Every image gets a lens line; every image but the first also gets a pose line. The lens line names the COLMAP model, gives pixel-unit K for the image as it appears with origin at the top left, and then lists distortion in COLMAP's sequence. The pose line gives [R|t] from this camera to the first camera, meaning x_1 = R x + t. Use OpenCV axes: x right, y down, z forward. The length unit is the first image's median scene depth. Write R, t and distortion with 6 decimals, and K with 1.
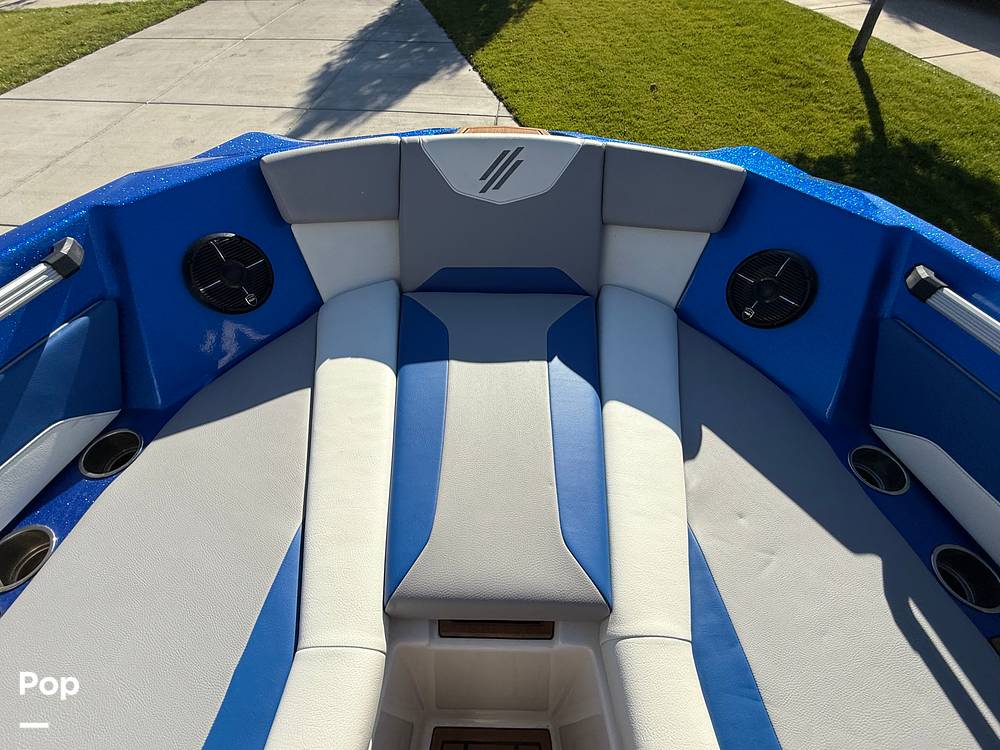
lens RADIAL K [[432.5, 0, 500.0], [0, 432.5, 375.0], [0, 0, 1]] dist [-0.001772, -0.000032]
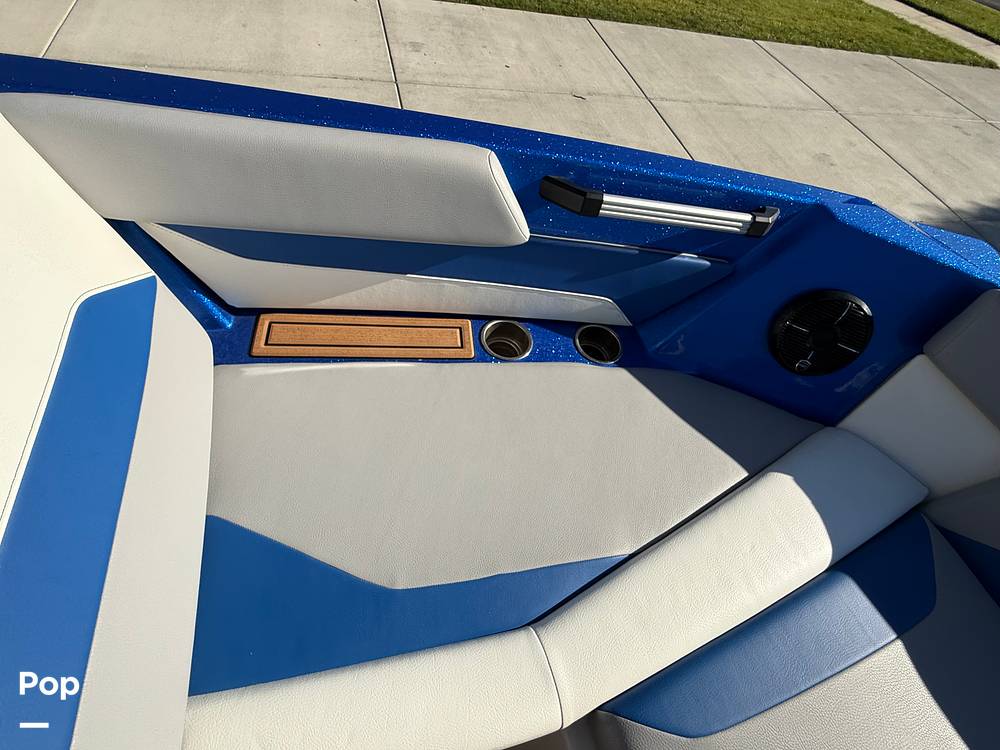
lens RADIAL K [[444.7, 0, 497.0], [0, 444.7, 373.3], [0, 0, 1]] dist [-0.002570, 0.000223]
pose [[0.306299, 0.816339, -0.489664, -0.266412], [-0.832163, 0.479408, 0.278700, 0.085975], [0.462262, 0.322115, 0.826169, -0.025863]]
